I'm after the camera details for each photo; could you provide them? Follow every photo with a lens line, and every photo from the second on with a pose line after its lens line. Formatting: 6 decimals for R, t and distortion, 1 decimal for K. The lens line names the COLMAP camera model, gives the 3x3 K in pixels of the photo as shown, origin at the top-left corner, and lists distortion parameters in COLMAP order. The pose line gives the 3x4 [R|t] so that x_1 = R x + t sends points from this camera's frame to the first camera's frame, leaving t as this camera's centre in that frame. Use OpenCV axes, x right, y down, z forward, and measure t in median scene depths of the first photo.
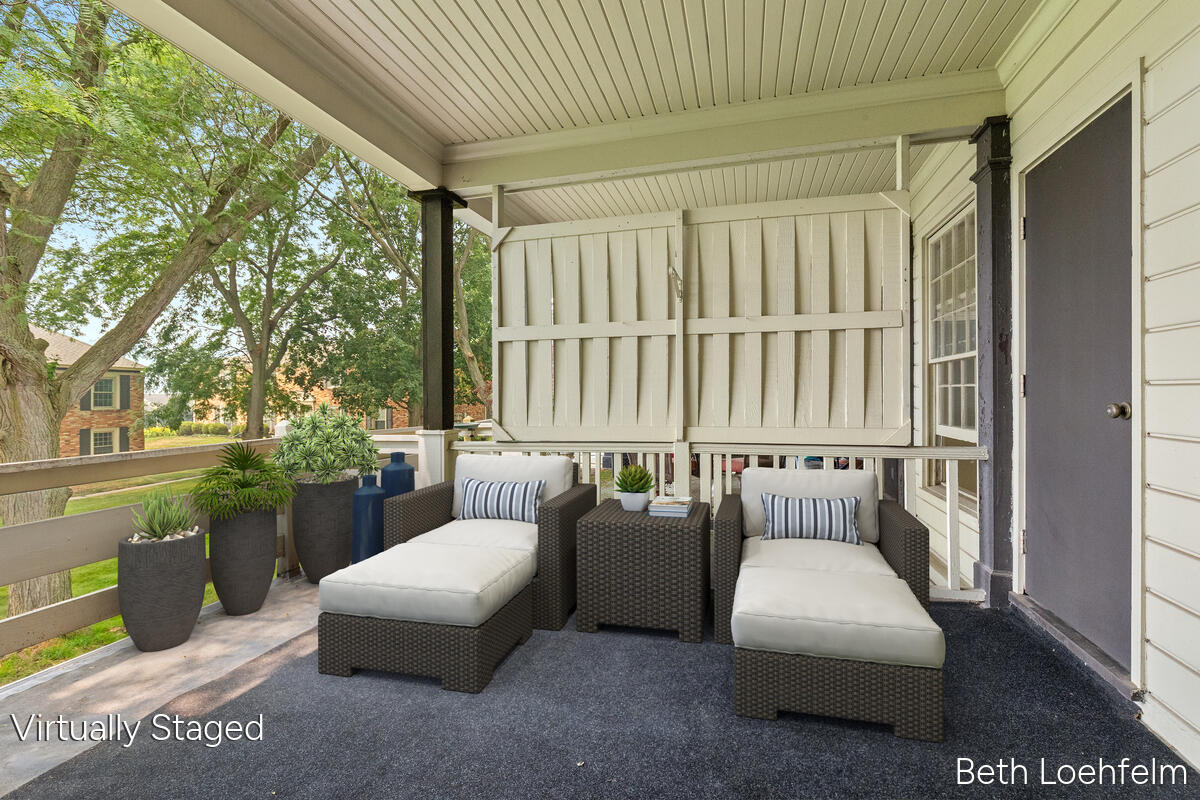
lens RADIAL K [[548.0, 0, 604.6], [0, 548.0, 395.8], [0, 0, 1]] dist [0.000623, -0.000437]
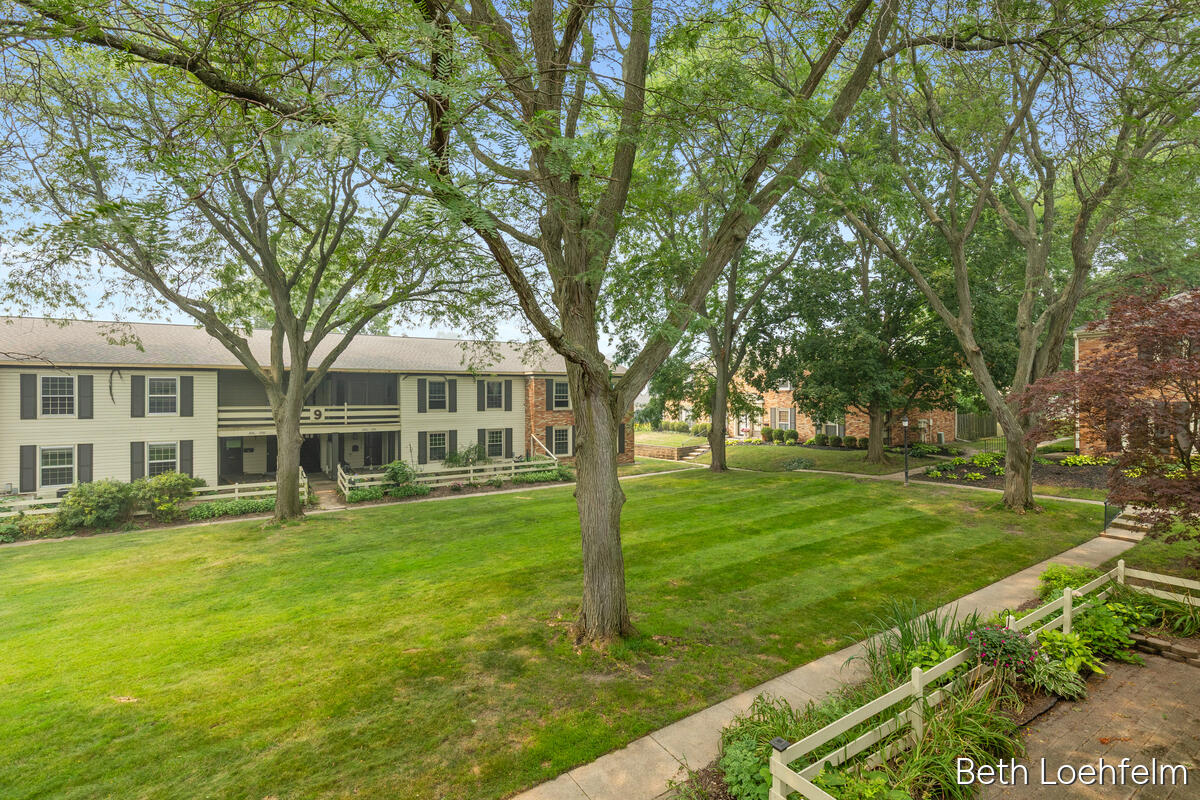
lens RADIAL K [[570.5, 0, 610.7], [0, 570.5, 397.6], [0, 0, 1]] dist [-0.009198, -0.000508]
pose [[0.755787, 0.005137, -0.654798, -0.083291], [-0.002742, 0.999985, 0.004680, -0.006085], [0.654812, -0.001741, 0.755790, 0.047135]]
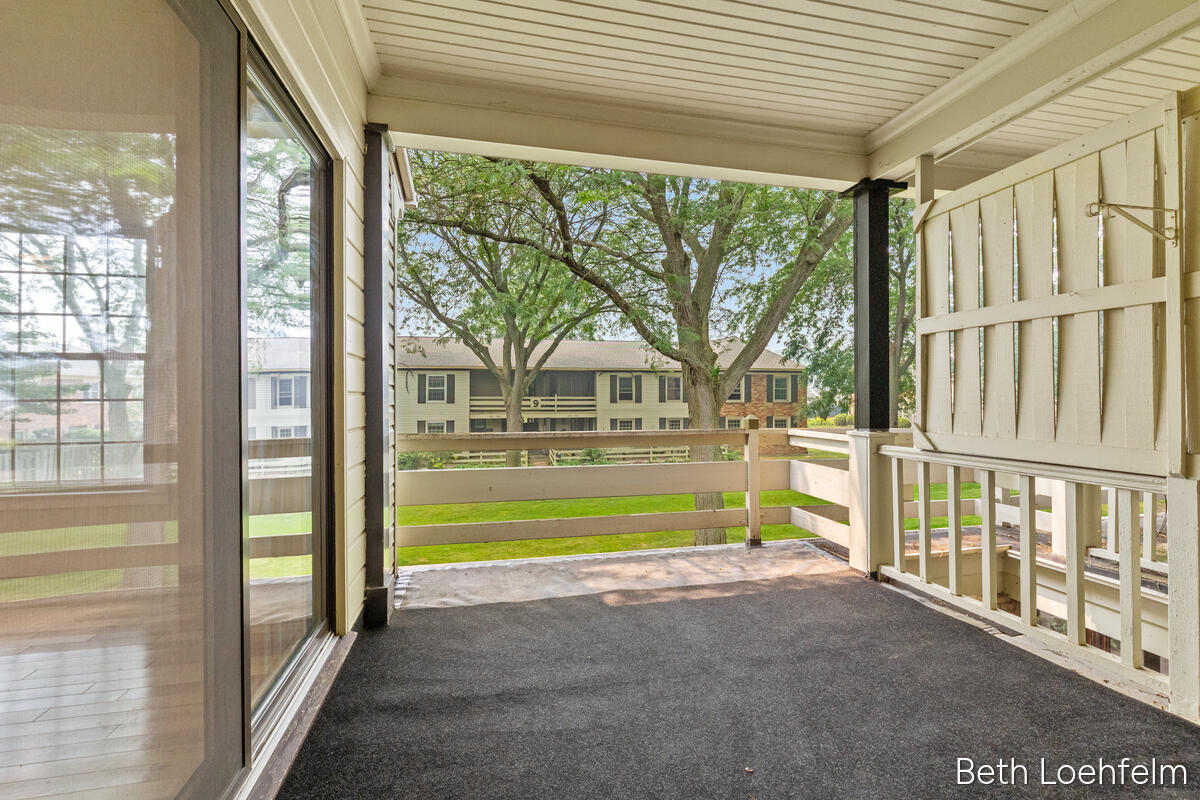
lens RADIAL K [[548.0, 0, 601.0], [0, 548.0, 390.7], [0, 0, 1]] dist [0.000623, -0.000437]
pose [[0.467521, 0.002756, -0.883978, 0.038295], [-0.003774, 0.999992, 0.001121, -0.000998], [0.883974, 0.002812, 0.467528, 0.015885]]
